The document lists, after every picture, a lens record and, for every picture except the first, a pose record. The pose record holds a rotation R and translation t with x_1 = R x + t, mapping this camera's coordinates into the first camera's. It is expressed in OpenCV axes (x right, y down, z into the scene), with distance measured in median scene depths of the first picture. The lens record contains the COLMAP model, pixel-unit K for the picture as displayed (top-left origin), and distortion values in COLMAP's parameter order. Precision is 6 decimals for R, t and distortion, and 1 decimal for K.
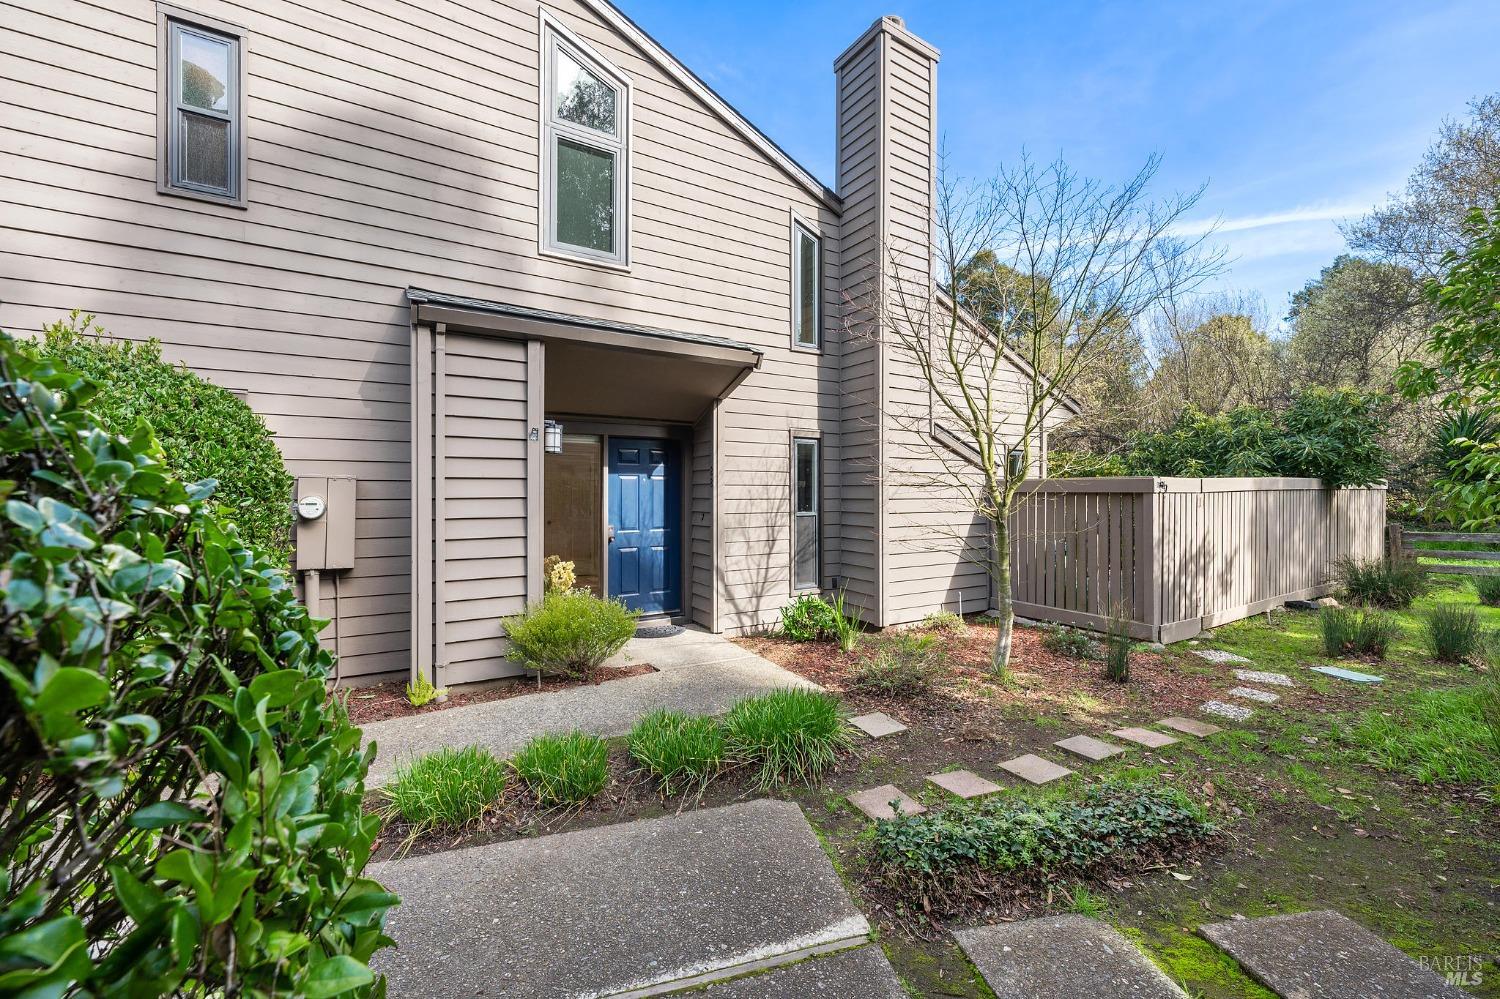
lens RADIAL K [[596.7, 0, 749.8], [0, 596.7, 493.8], [0, 0, 1]] dist [-0.004883, 0.000091]
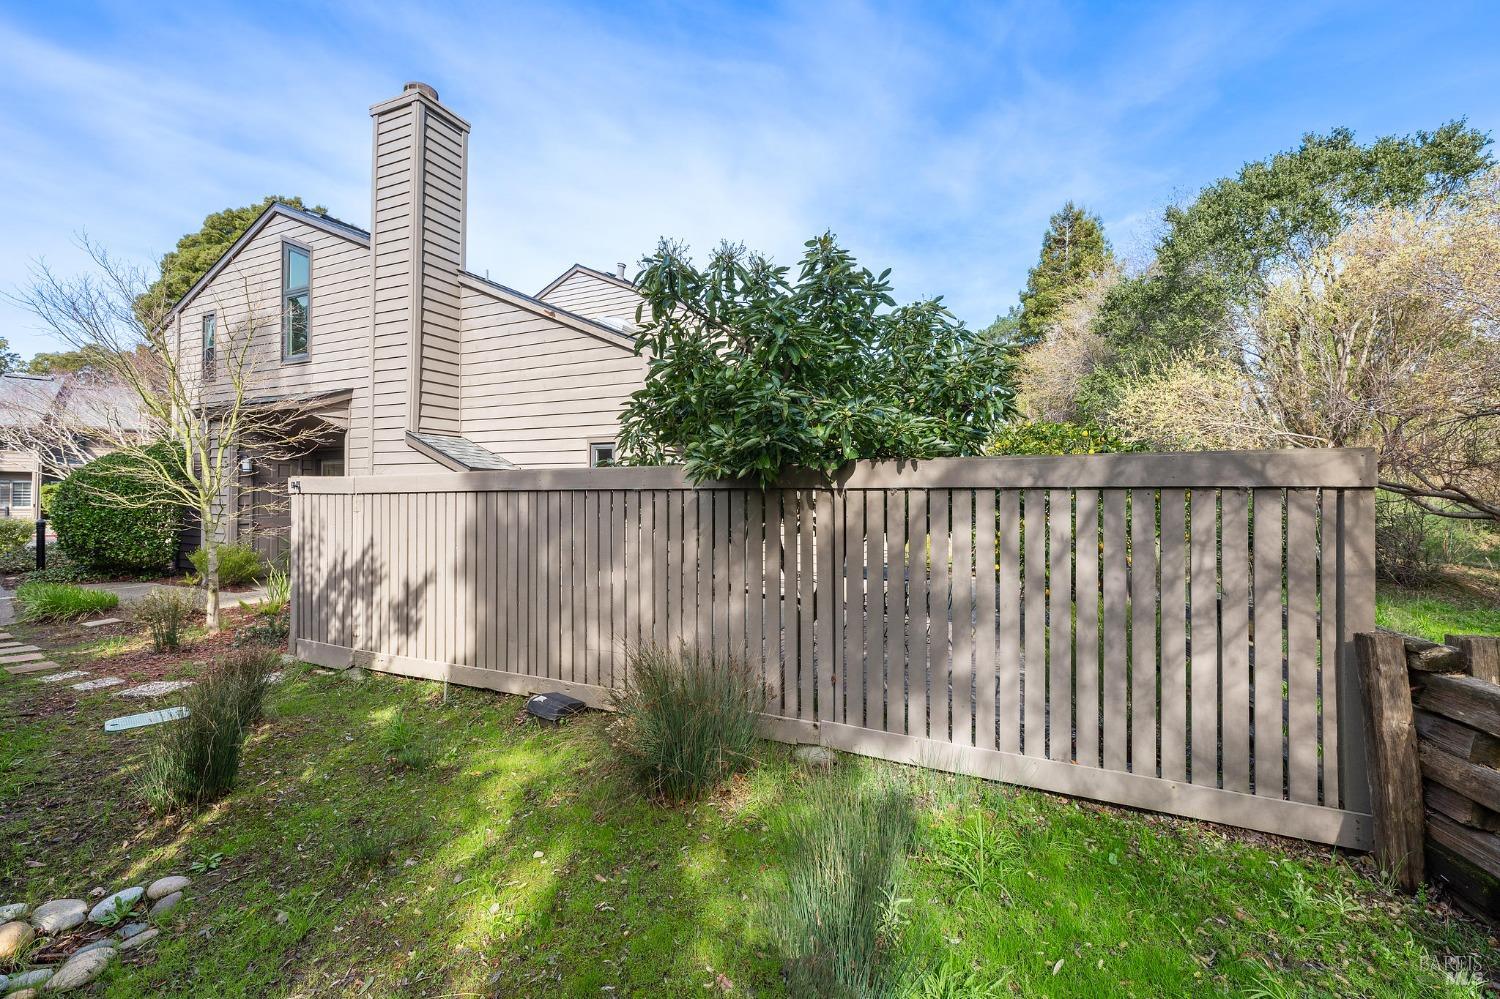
lens RADIAL K [[596.7, 0, 750.8], [0, 596.7, 498.6], [0, 0, 1]] dist [-0.004883, 0.000091]
pose [[0.555762, -0.003006, -0.831336, 0.816496], [0.003458, 0.999993, -0.001304, 0.003989], [0.831334, -0.002150, 0.555769, 0.475930]]
